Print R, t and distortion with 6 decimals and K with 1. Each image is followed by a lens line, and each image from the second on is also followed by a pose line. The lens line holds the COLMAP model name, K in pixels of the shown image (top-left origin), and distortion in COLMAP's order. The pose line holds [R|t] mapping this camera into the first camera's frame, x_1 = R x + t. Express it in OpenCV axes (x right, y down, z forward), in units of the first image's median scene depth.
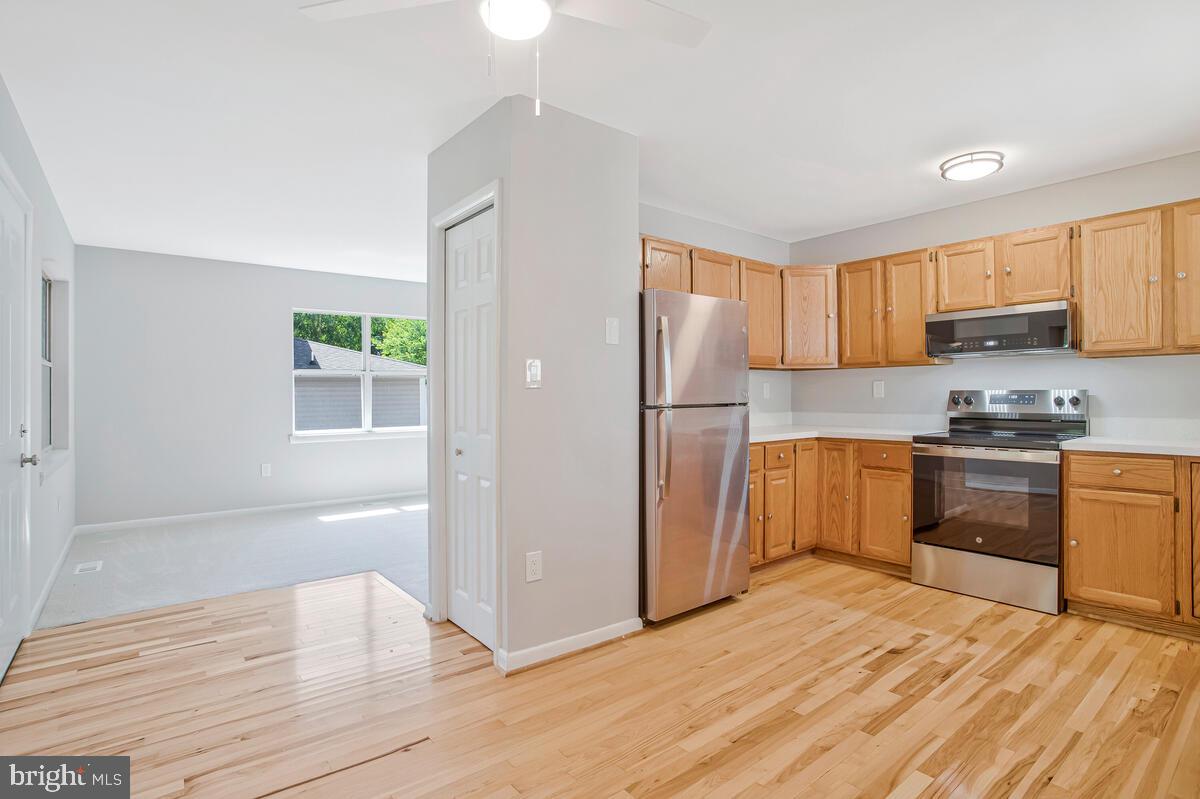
lens RADIAL K [[588.2, 0, 594.2], [0, 588.2, 399.7], [0, 0, 1]] dist [-0.035484, 0.014798]
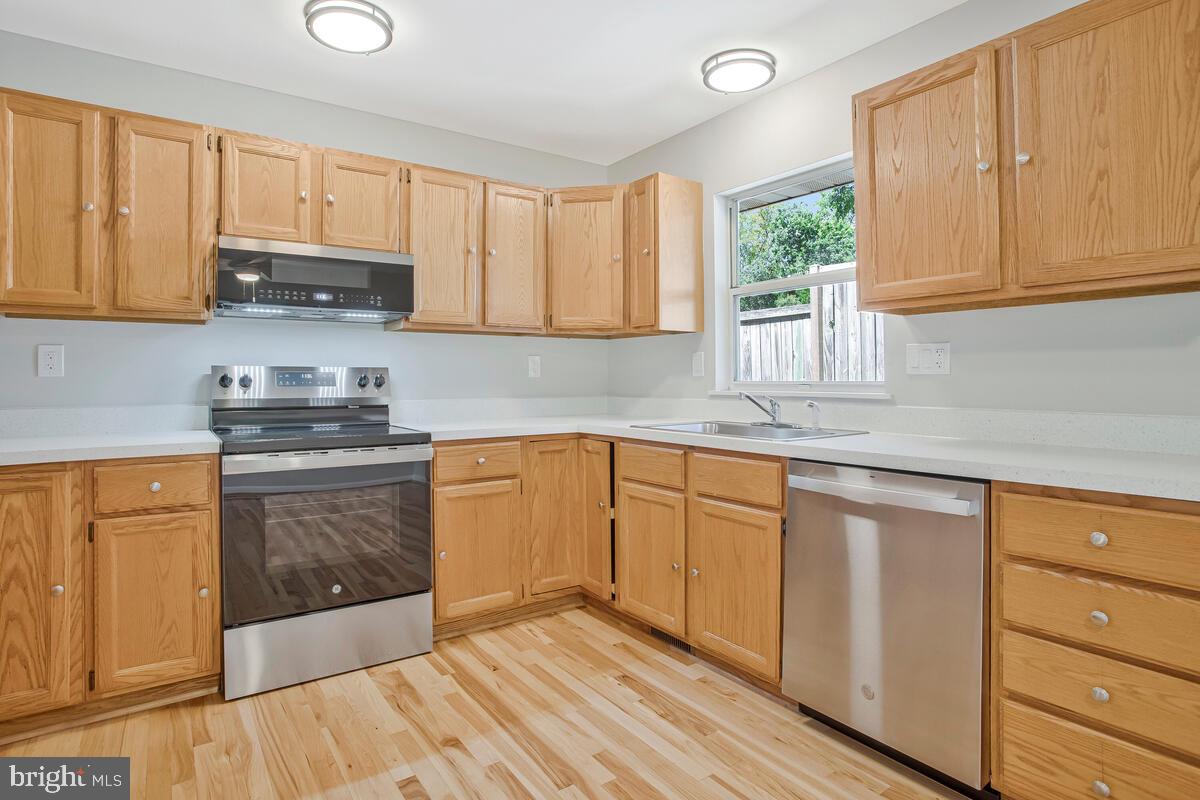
lens RADIAL K [[635.7, 0, 642.9], [0, 635.7, 374.2], [0, 0, 1]] dist [-0.027004, 0.009014]
pose [[0.069910, 0.013253, 0.997465, -0.039288], [0.009291, 0.999860, -0.013936, 0.009233], [-0.997510, 0.010241, 0.069777, 0.608210]]
